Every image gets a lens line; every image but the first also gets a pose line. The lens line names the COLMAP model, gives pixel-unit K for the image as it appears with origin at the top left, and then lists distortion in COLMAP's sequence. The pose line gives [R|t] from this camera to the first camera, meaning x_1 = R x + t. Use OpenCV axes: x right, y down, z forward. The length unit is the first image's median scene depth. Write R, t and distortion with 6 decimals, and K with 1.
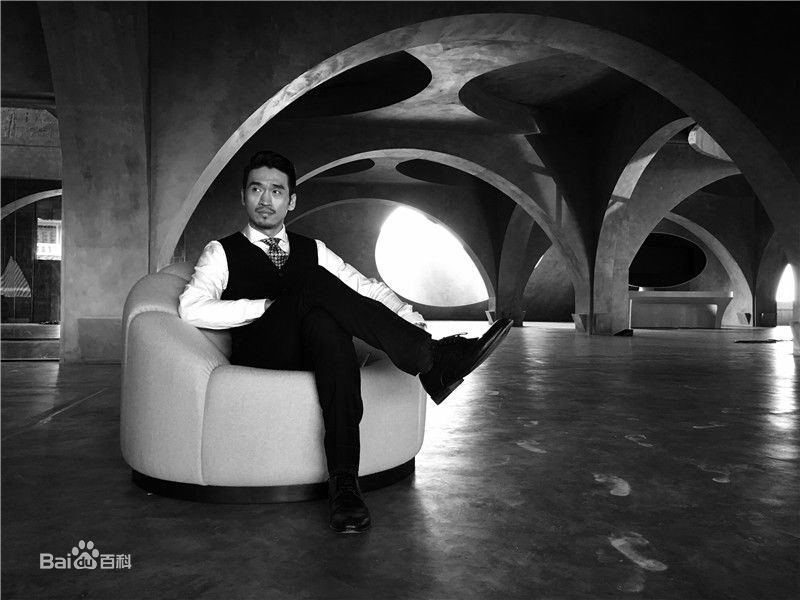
lens RADIAL K [[679.2, 0, 400.0], [0, 679.2, 300.0], [0, 0, 1]] dist [0.027597, -0.045822]
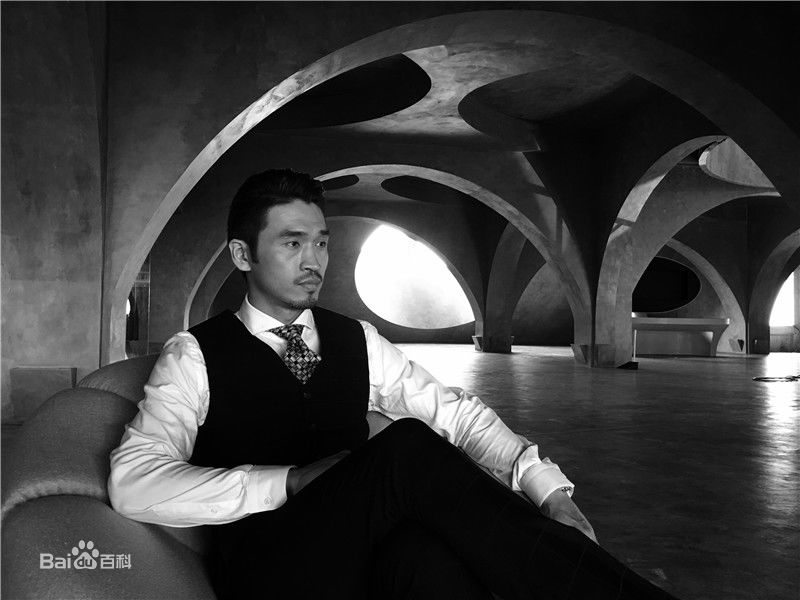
lens RADIAL K [[679.2, 0, 400.0], [0, 679.2, 300.0], [0, 0, 1]] dist [0.027597, -0.045822]
pose [[0.999071, 0.008967, 0.042161, -0.029877], [-0.008041, 0.999724, -0.022090, -0.024395], [-0.042347, 0.021731, 0.998867, 0.108832]]
